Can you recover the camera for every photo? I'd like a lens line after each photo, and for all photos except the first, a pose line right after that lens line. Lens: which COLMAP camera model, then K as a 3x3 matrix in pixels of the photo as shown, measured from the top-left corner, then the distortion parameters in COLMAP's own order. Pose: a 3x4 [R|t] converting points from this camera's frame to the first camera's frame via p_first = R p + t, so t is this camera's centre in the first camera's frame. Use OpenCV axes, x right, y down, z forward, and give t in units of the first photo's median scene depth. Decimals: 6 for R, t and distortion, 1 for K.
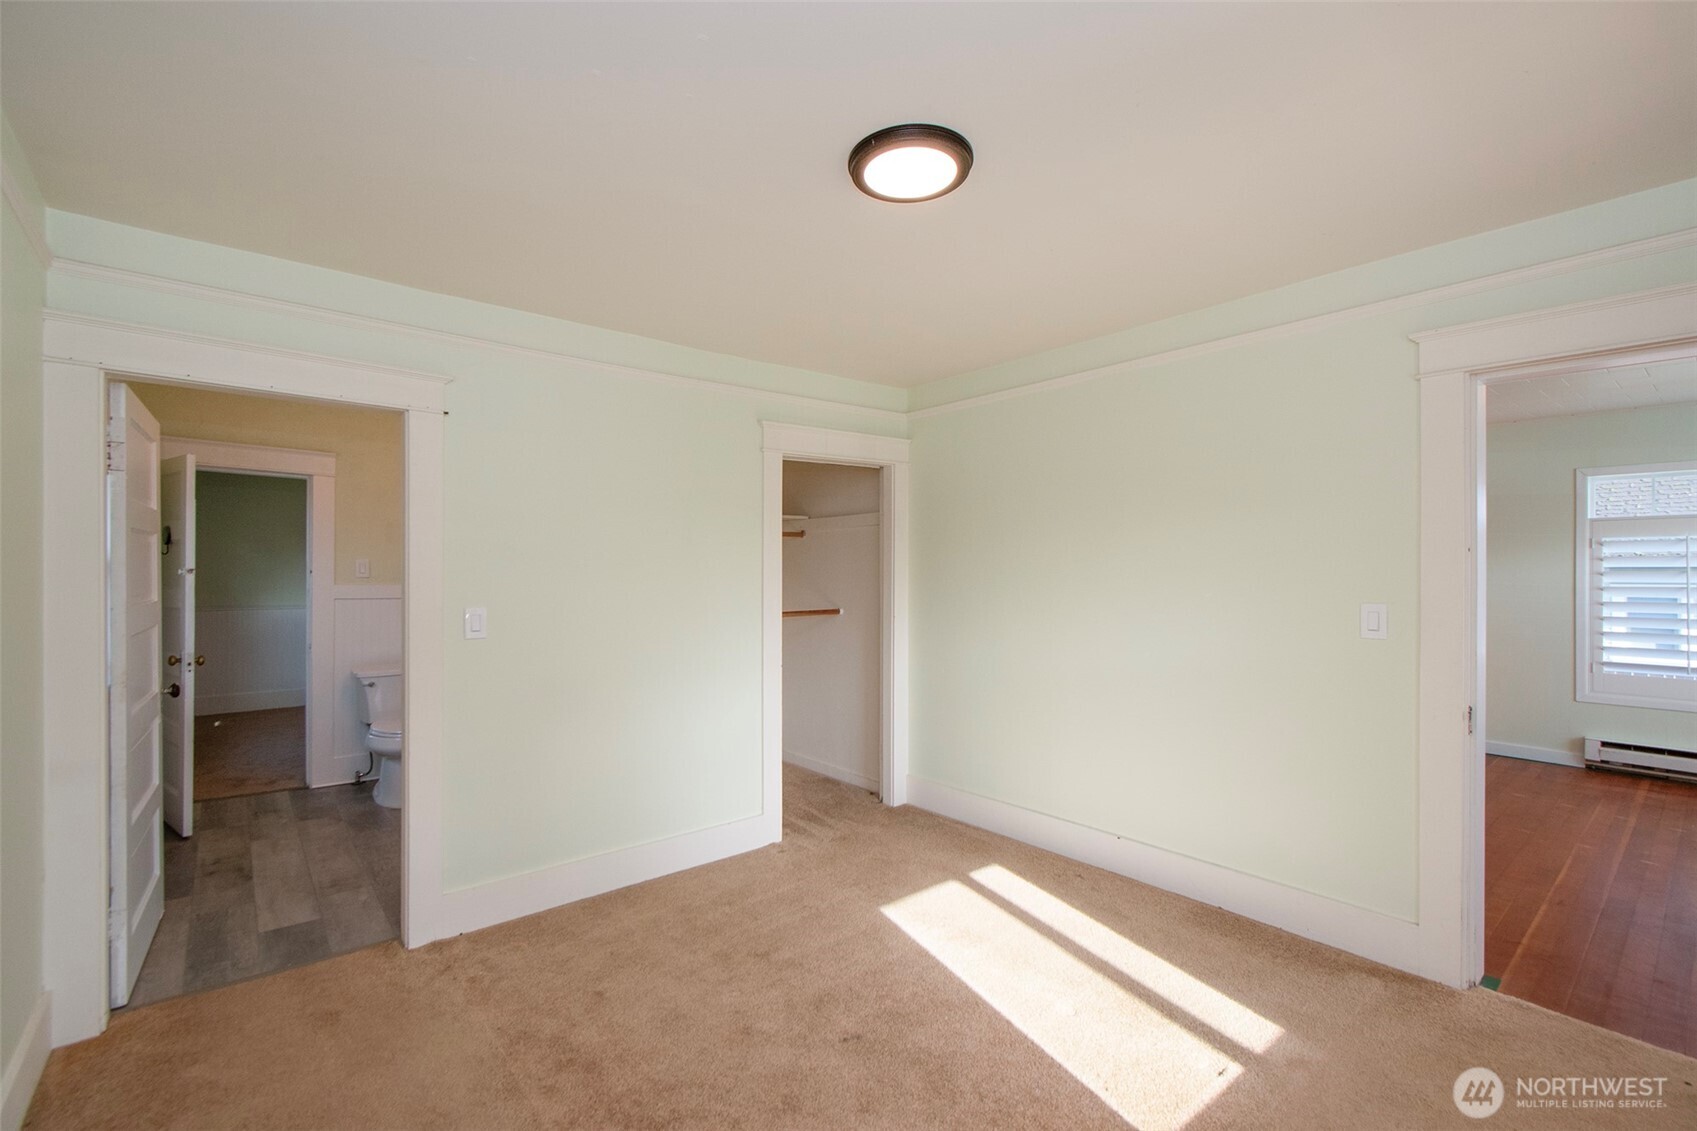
lens RADIAL K [[745.1, 0, 848.5], [0, 745.1, 565.5], [0, 0, 1]] dist [-0.000872, -0.000179]
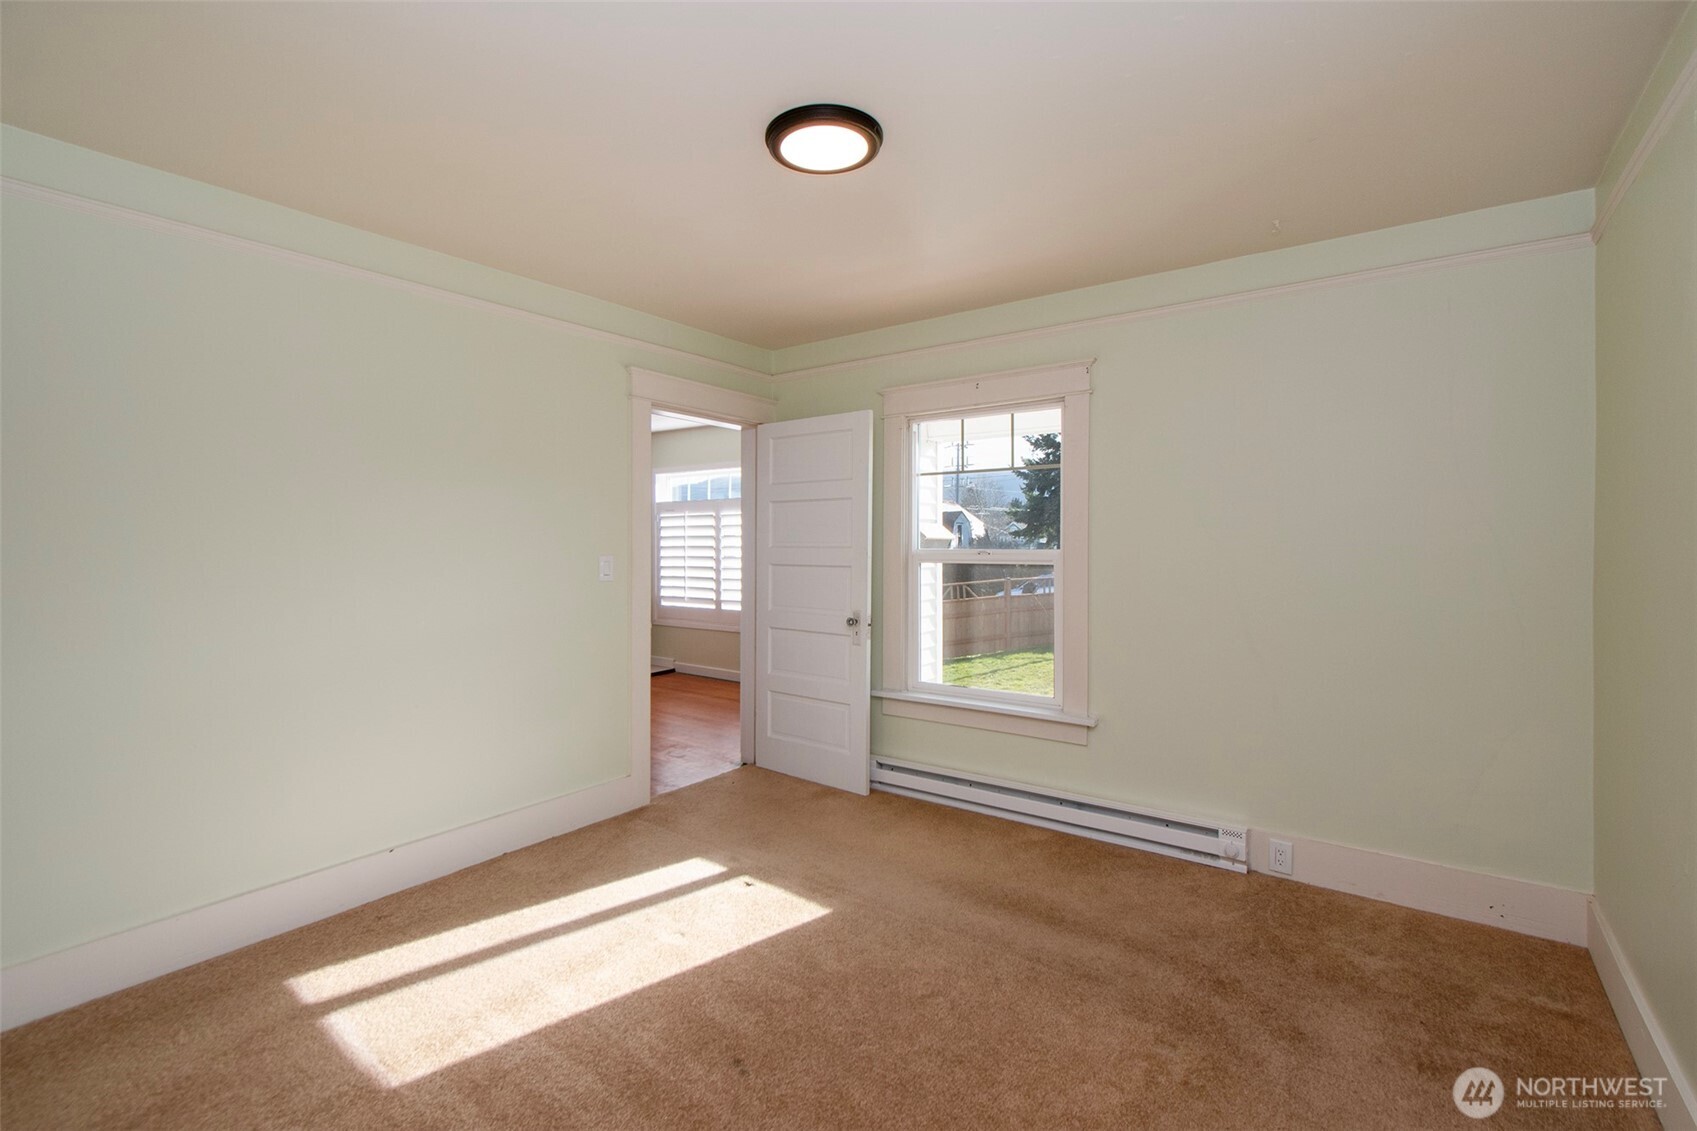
lens RADIAL K [[733.8, 0, 849.2], [0, 733.8, 548.7], [0, 0, 1]] dist [-0.000772, -0.000073]
pose [[-0.255801, -0.005788, 0.966712, -0.693620], [-0.013345, 0.999908, 0.002455, 0.029882], [-0.966637, -0.012273, -0.255855, 0.917347]]
